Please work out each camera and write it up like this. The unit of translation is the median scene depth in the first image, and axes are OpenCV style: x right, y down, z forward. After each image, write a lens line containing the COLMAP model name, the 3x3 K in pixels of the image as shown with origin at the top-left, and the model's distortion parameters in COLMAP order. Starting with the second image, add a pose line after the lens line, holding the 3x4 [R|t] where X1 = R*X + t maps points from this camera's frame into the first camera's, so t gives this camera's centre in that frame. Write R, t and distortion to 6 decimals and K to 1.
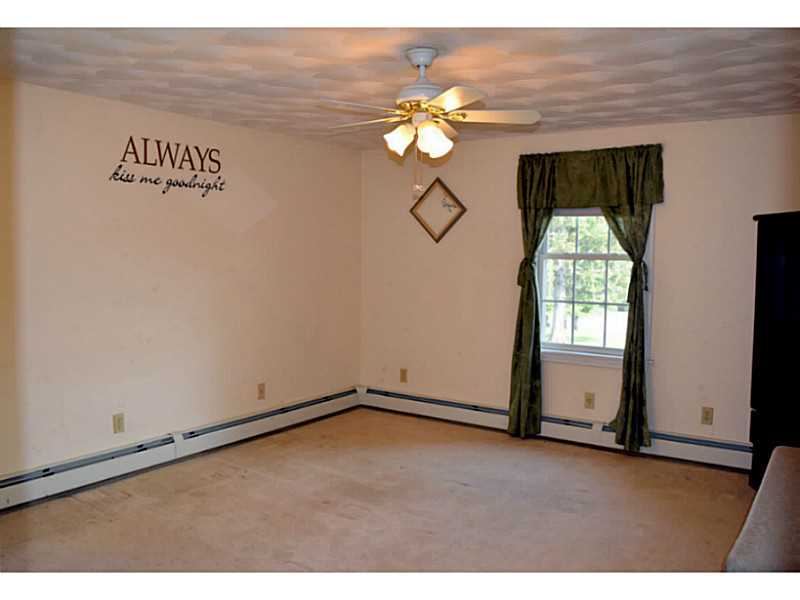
lens RADIAL K [[685.4, 0, 400.0], [0, 685.4, 300.0], [0, 0, 1]] dist [0.002632, -0.002137]
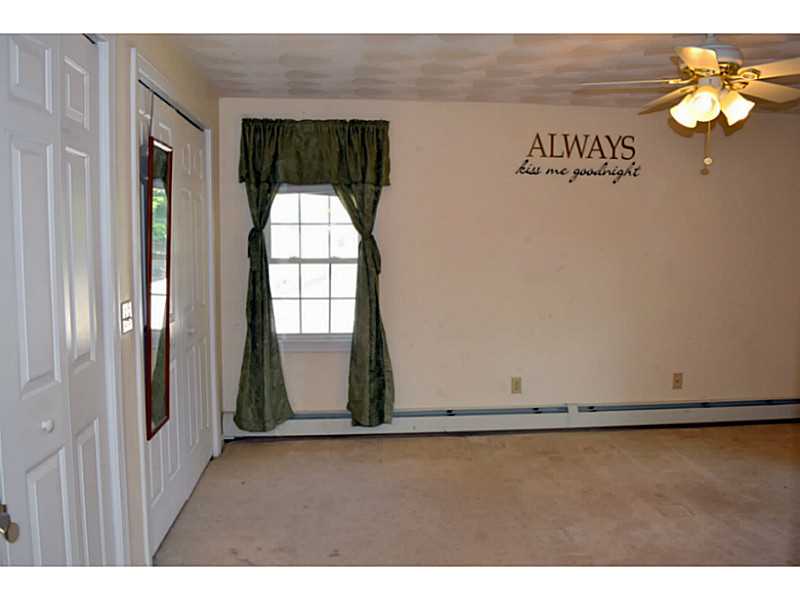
lens RADIAL K [[679.0, 0, 400.0], [0, 679.0, 300.0], [0, 0, 1]] dist [-0.010034, -0.003530]
pose [[0.704628, 0.065323, -0.706563, 0.238886], [-0.052724, 0.997821, 0.039670, 0.001651], [0.707615, 0.009300, 0.706537, 0.053834]]
